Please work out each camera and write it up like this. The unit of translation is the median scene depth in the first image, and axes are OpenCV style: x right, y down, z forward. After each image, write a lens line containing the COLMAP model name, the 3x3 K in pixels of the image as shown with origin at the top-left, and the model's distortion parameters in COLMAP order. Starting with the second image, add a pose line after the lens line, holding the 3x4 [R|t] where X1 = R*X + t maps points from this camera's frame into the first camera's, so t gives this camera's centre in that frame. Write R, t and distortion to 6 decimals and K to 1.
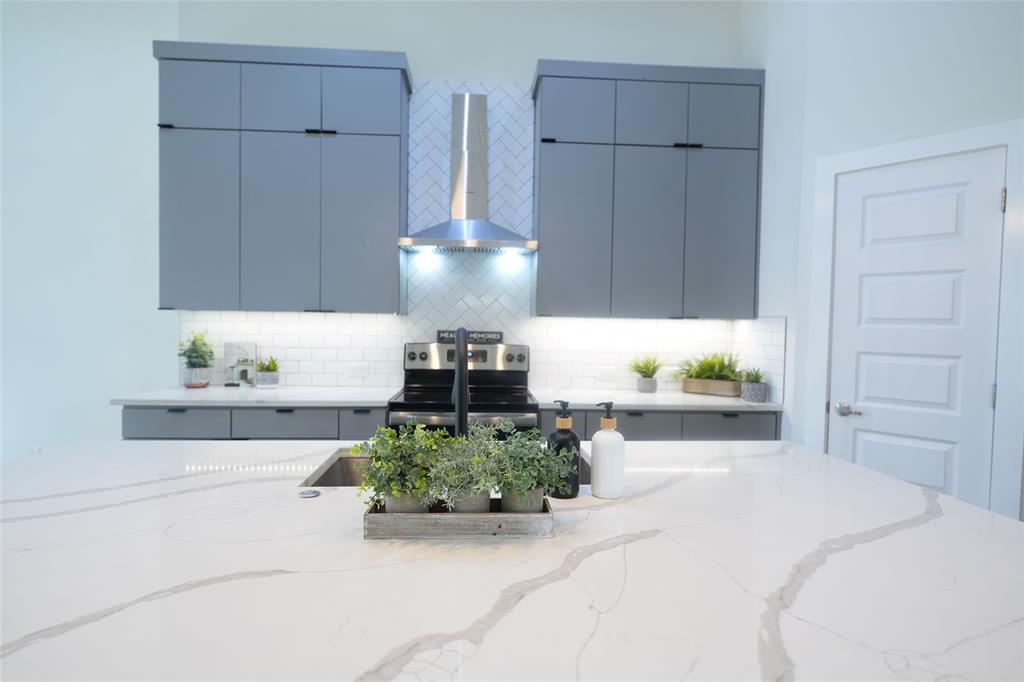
lens RADIAL K [[556.7, 0, 514.2], [0, 556.7, 342.3], [0, 0, 1]] dist [-0.002384, -0.000229]
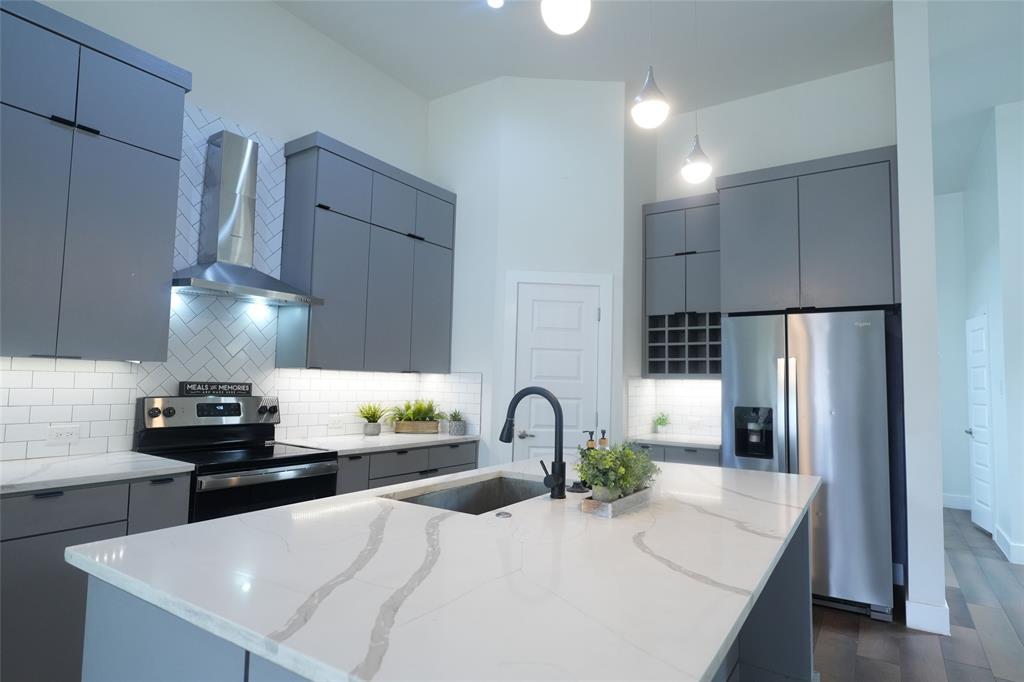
lens RADIAL K [[556.7, 0, 514.2], [0, 556.7, 342.3], [0, 0, 1]] dist [-0.002384, -0.000229]
pose [[0.606921, 0.056062, 0.792783, -0.546786], [0.007899, 0.997034, -0.076552, -0.013068], [-0.794723, 0.052723, 0.604678, 0.061113]]
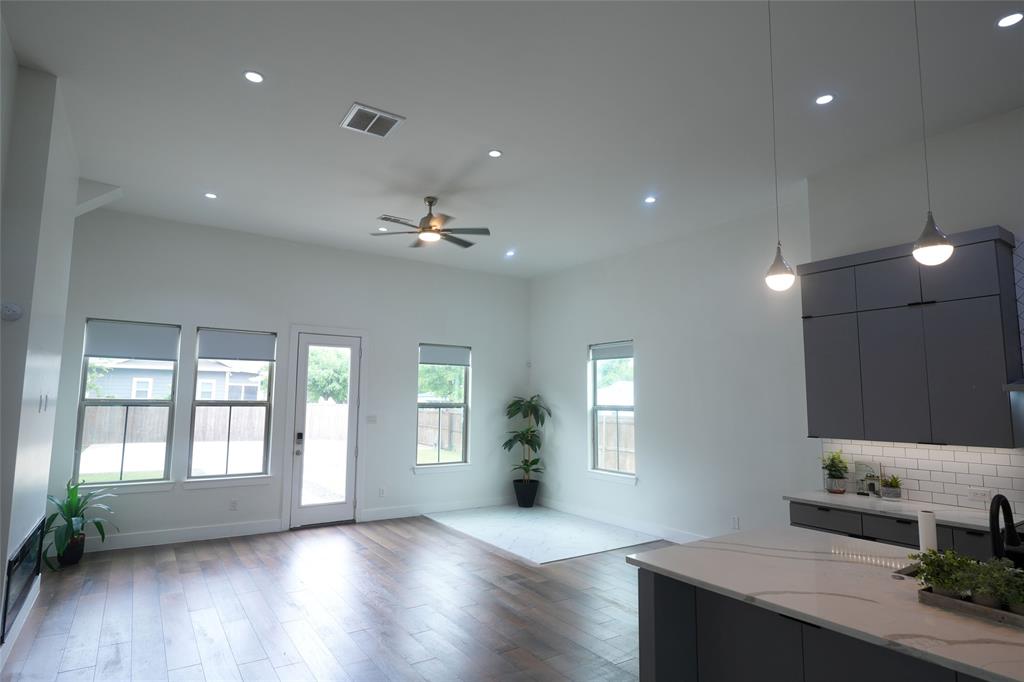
lens RADIAL K [[556.7, 0, 514.2], [0, 556.7, 342.3], [0, 0, 1]] dist [-0.002384, -0.000229]
pose [[0.506186, -0.102639, -0.856295, 0.256932], [-0.023957, 0.990836, -0.132927, -0.089643], [0.862091, 0.087800, 0.499089, -0.431921]]
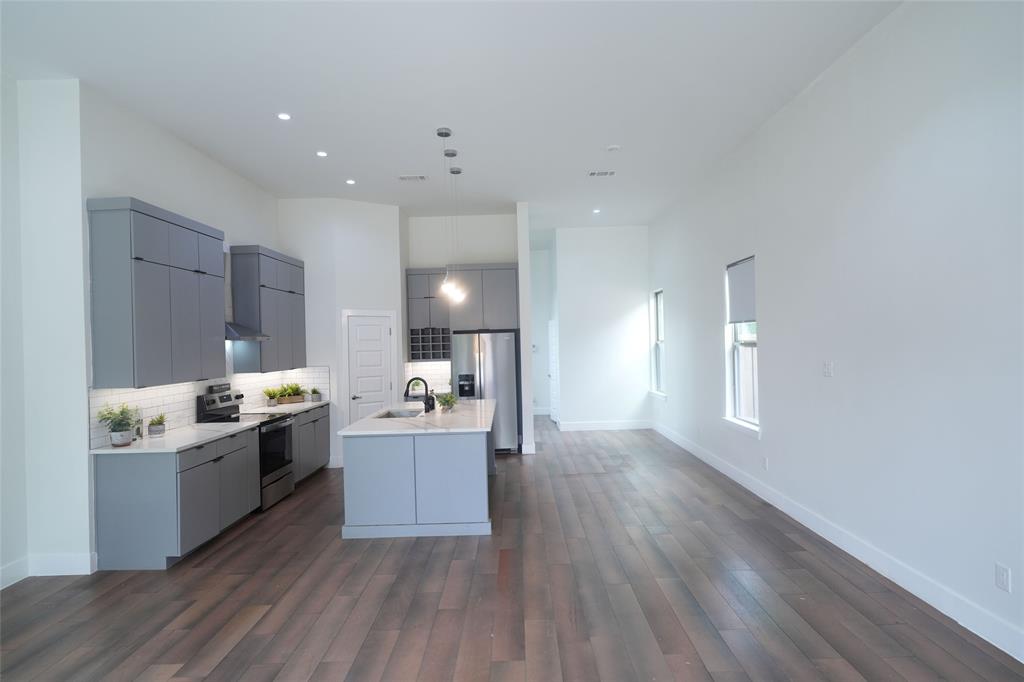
lens RADIAL K [[556.7, 0, 514.2], [0, 556.7, 342.3], [0, 0, 1]] dist [-0.002384, -0.000229]
pose [[0.067818, -0.018729, 0.997522, -1.852681], [0.054458, 0.998403, 0.015043, -0.135818], [-0.996210, 0.053303, 0.068729, -0.035506]]
